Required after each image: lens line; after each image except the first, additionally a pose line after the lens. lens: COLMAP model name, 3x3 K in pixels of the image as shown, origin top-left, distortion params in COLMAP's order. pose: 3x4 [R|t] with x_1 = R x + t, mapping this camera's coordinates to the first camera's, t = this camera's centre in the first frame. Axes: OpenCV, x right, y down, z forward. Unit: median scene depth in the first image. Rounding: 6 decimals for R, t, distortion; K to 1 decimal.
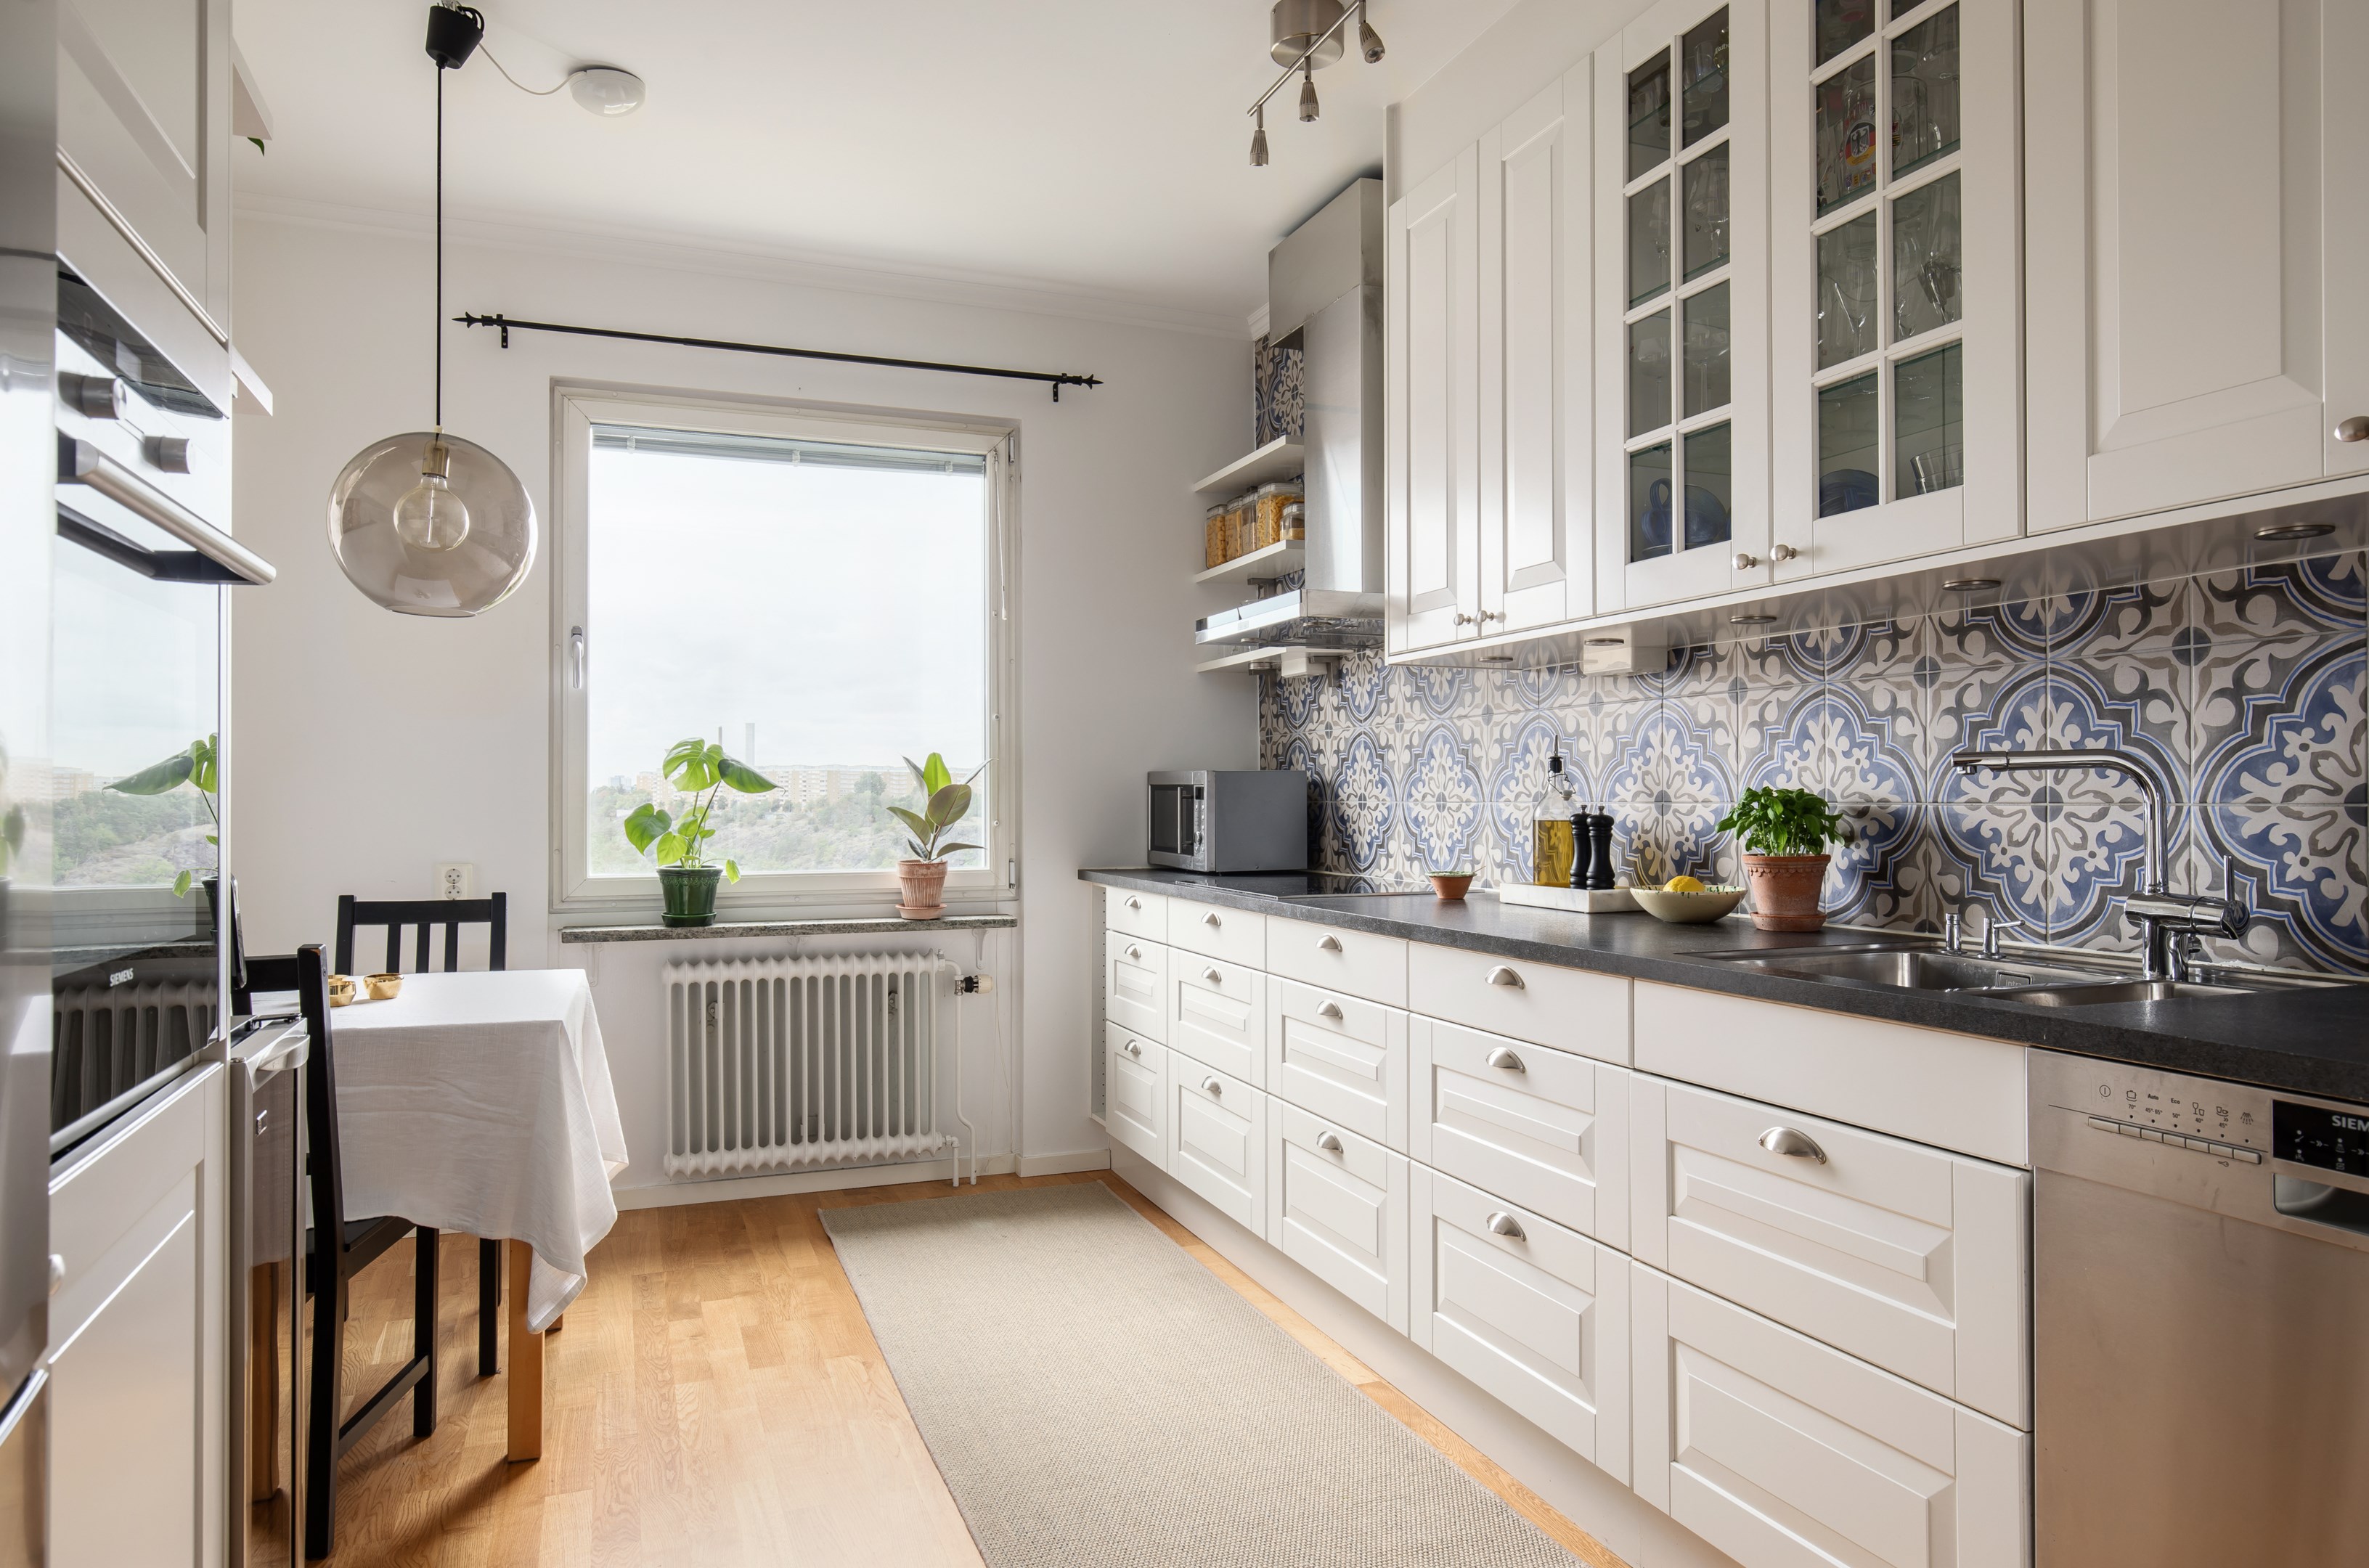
lens RADIAL K [[1444.5, 0, 1174.8], [0, 1444.5, 790.9], [0, 0, 1]] dist [0.000068, -0.000509]
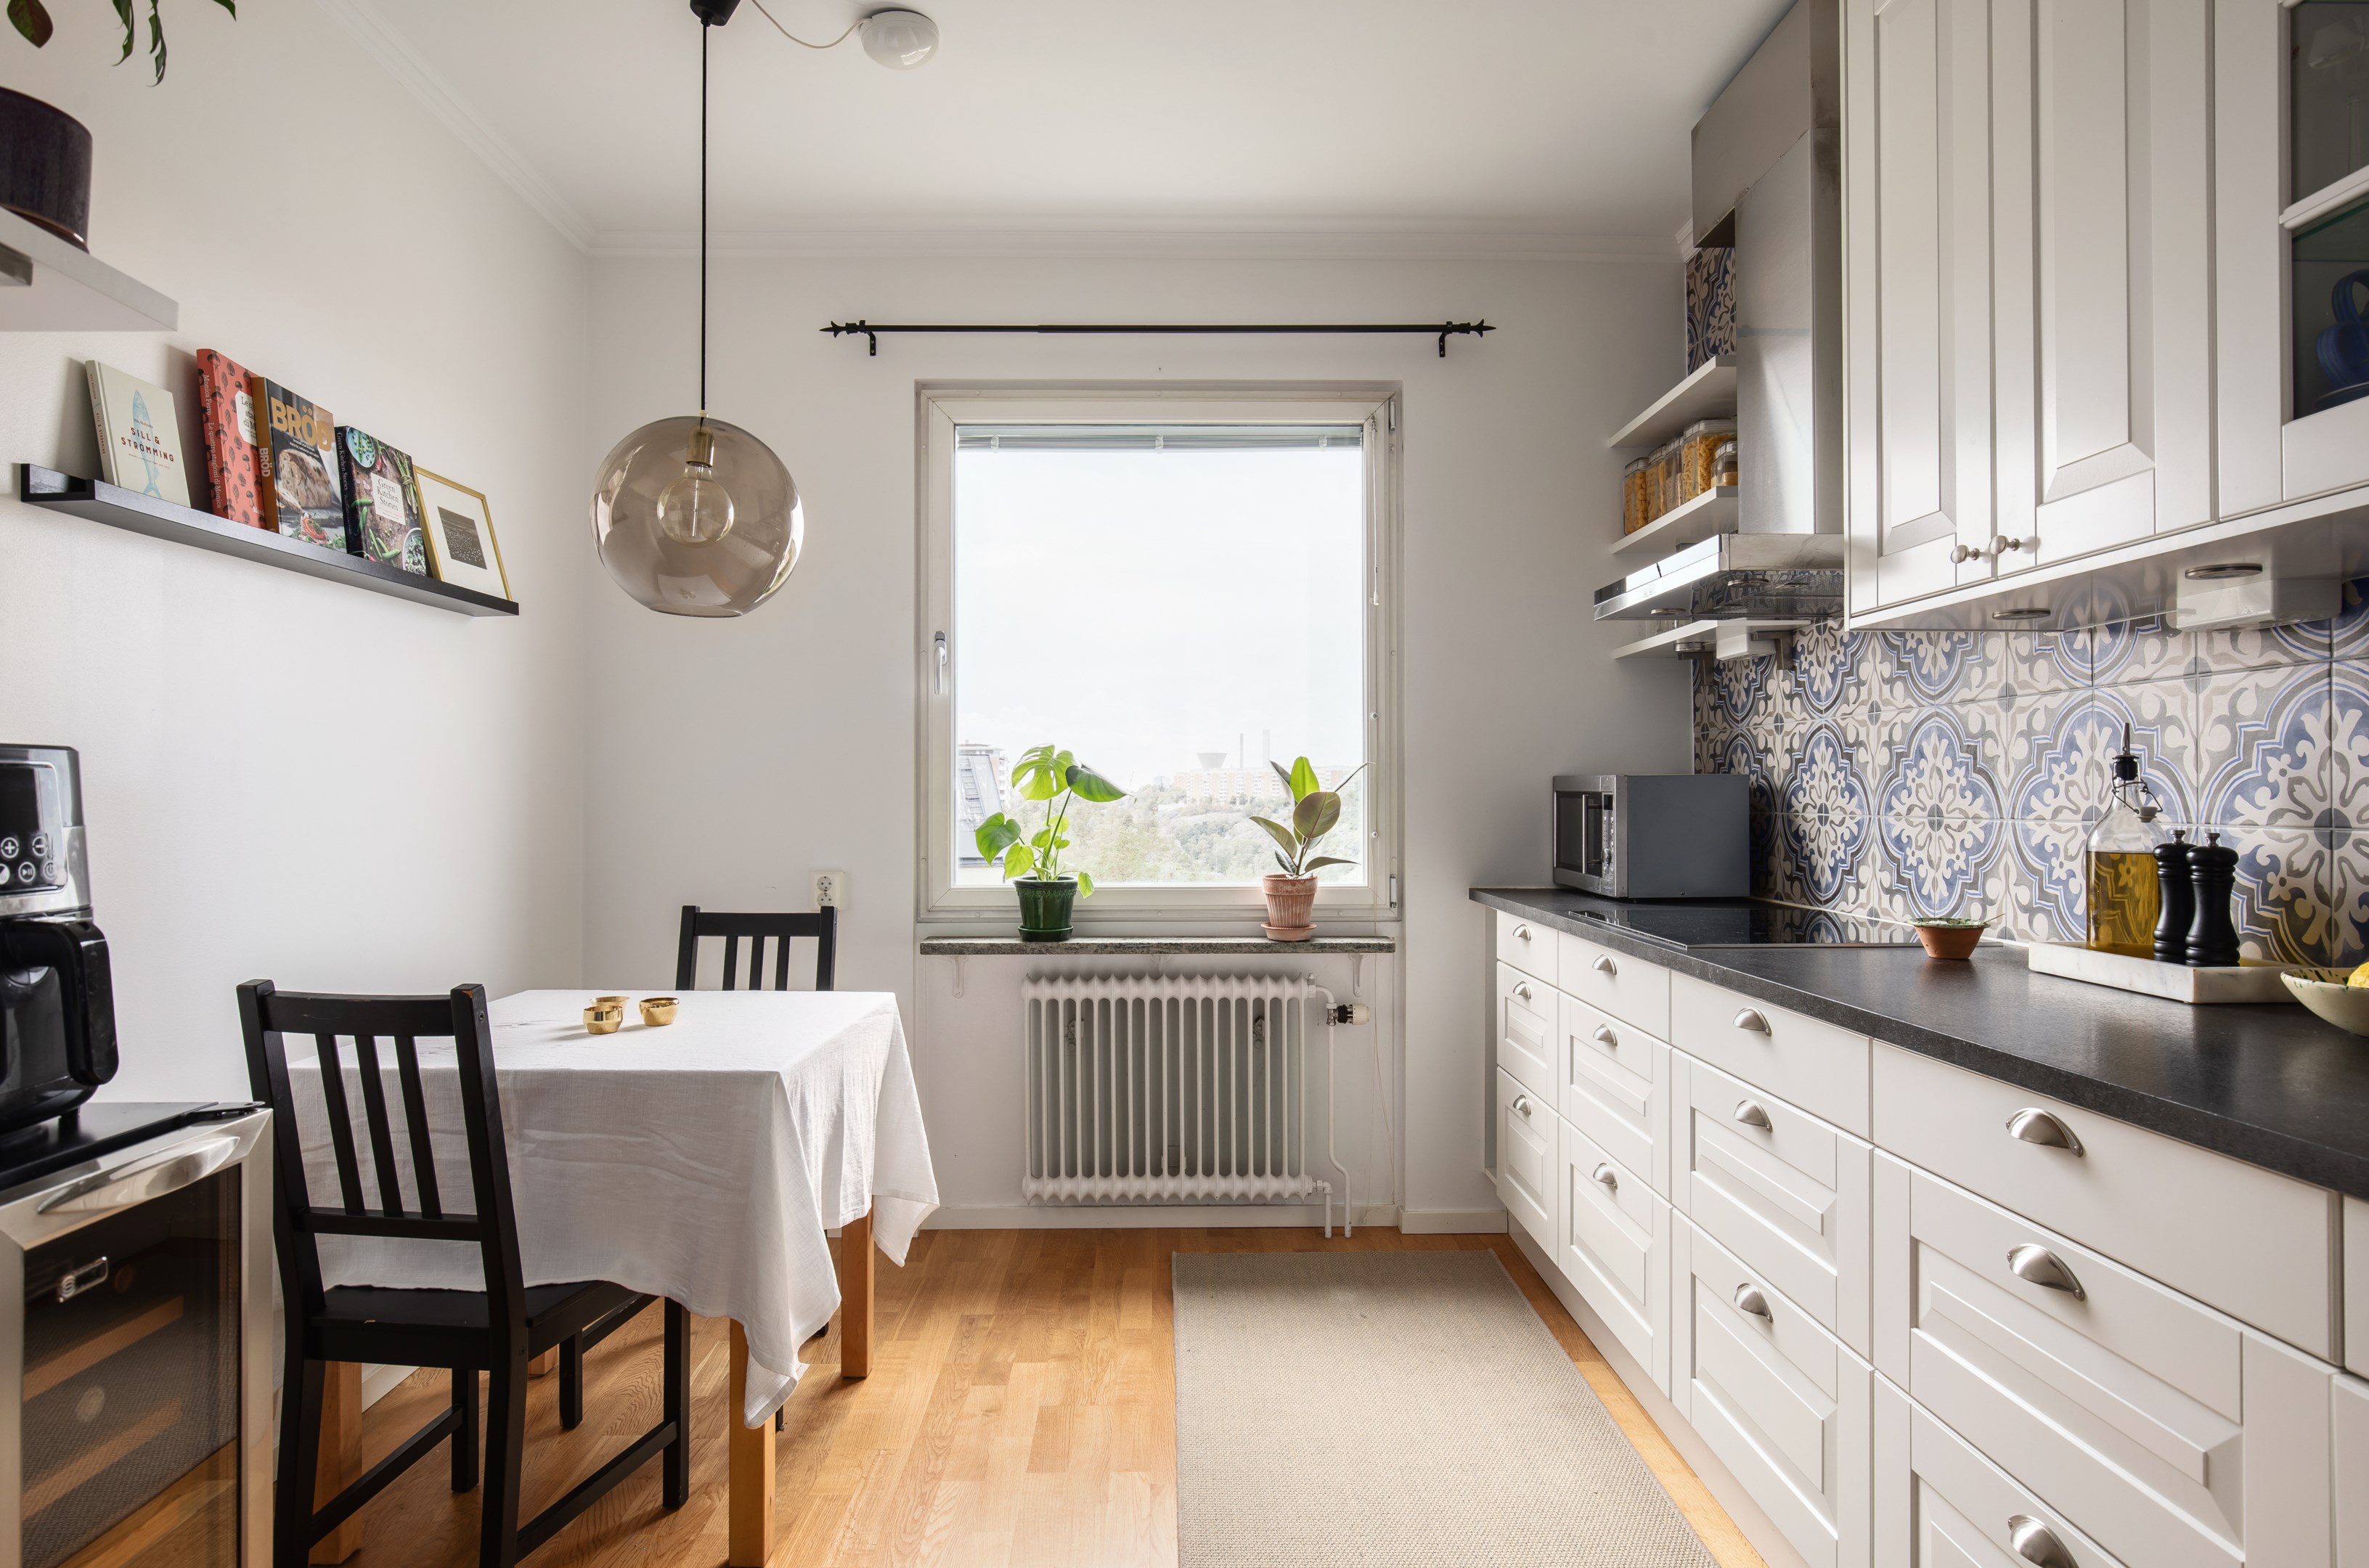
lens RADIAL K [[1310.1, 0, 1186.6], [0, 1310.1, 787.0], [0, 0, 1]] dist [-0.007352, 0.000284]
pose [[0.940897, -0.001422, -0.338689, 0.045922], [0.001101, 0.999999, -0.001140, -0.006885], [0.338690, 0.000700, 0.940898, 0.218910]]
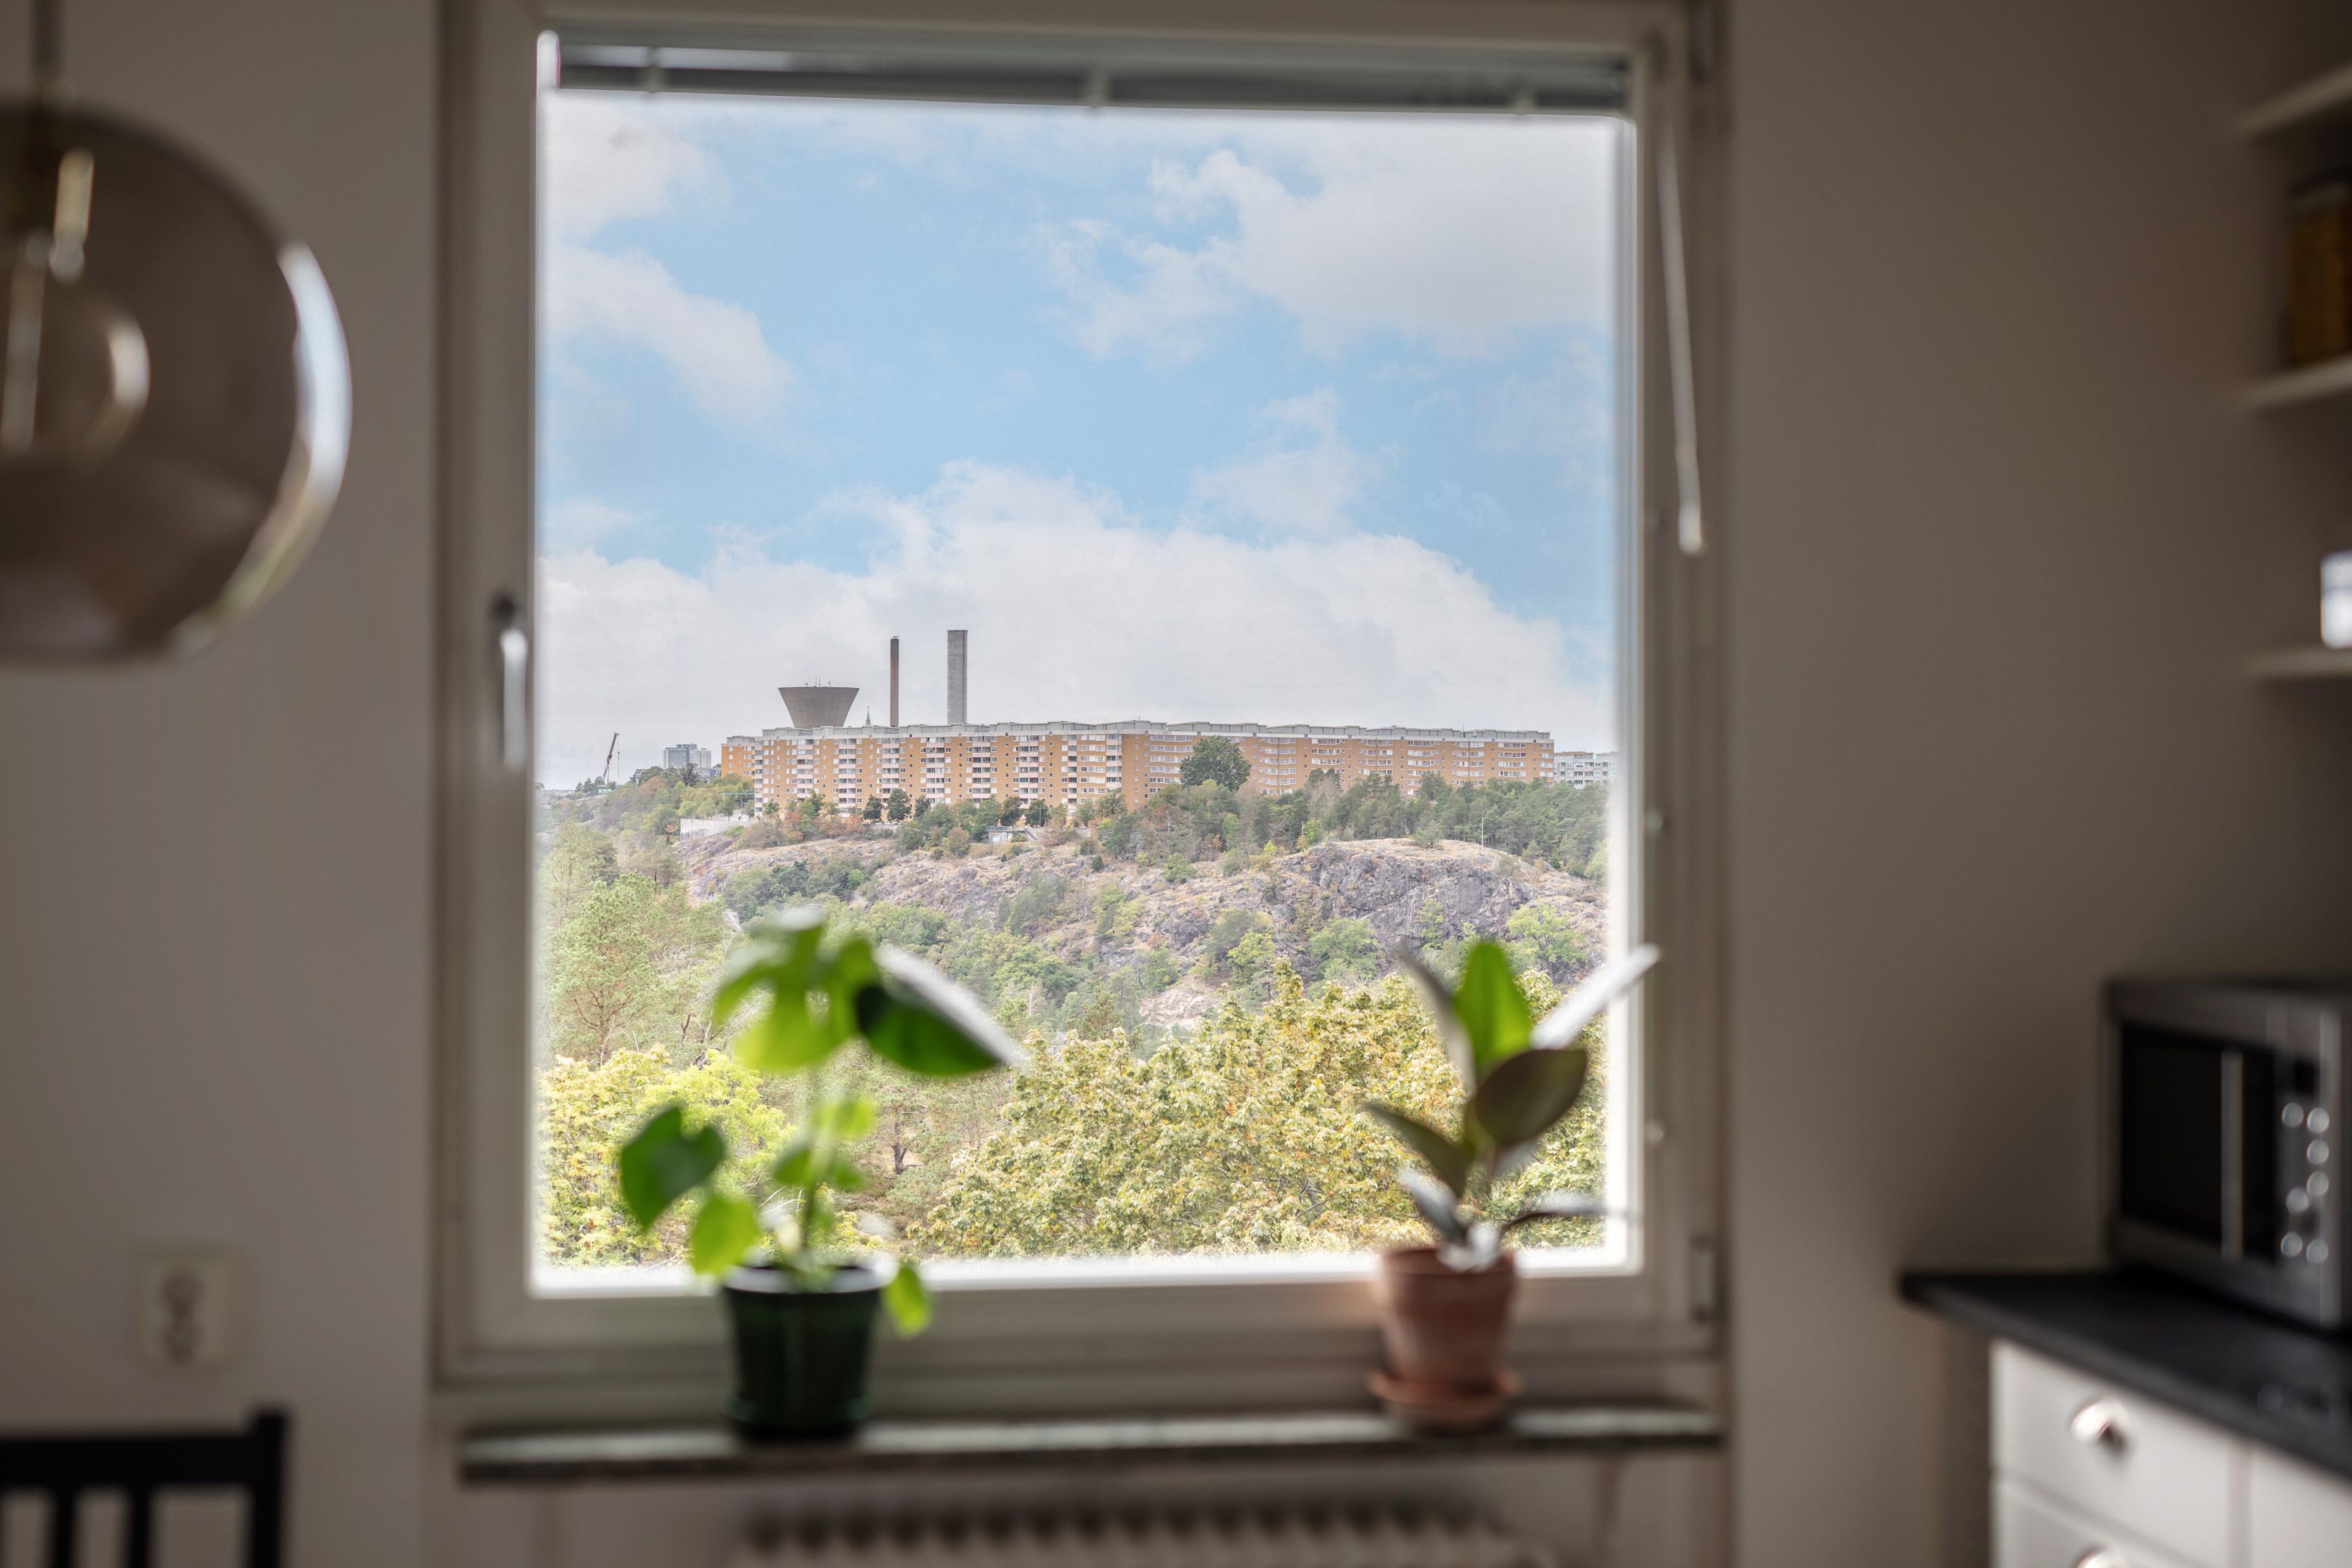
lens RADIAL K [[3298.0, 0, 1186.5], [0, 3298.0, 785.0], [0, 0, 1]] dist [-0.007529, 0.098363]
pose [[0.976674, 0.001515, -0.214722, -0.072047], [-0.001269, 0.999998, 0.001282, -0.067694], [0.214724, -0.000980, 0.976674, 0.236360]]
